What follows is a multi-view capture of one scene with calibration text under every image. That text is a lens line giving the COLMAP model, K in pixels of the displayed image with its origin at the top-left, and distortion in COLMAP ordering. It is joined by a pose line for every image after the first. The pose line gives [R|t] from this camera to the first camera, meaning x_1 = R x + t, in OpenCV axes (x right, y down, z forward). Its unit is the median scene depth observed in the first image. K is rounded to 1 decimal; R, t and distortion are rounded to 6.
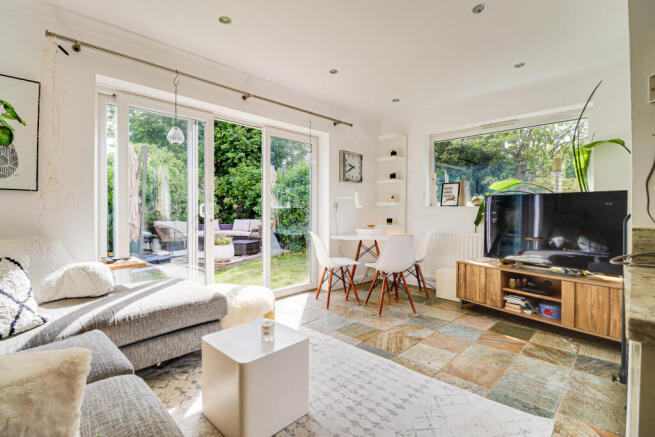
lens RADIAL K [[316.9, 0, 327.7], [0, 316.9, 214.0], [0, 0, 1]] dist [-0.020001, -0.000147]
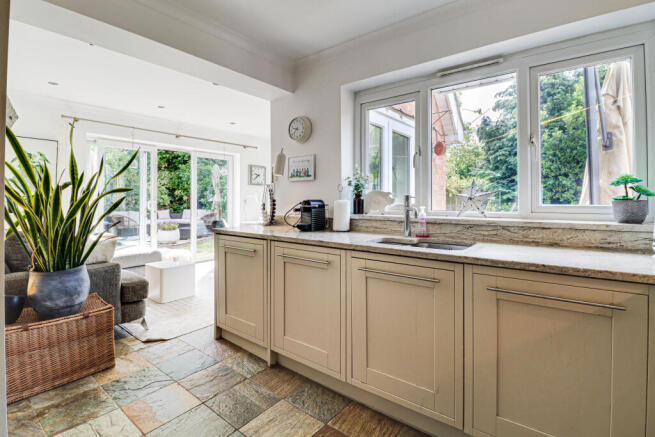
lens RADIAL K [[316.9, 0, 337.6], [0, 316.9, 200.9], [0, 0, 1]] dist [-0.020001, -0.000147]
pose [[0.989962, 0.001667, 0.141321, 0.146273], [-0.000709, 0.999976, -0.006826, -0.010837], [-0.141329, 0.006657, 0.989940, -0.325313]]
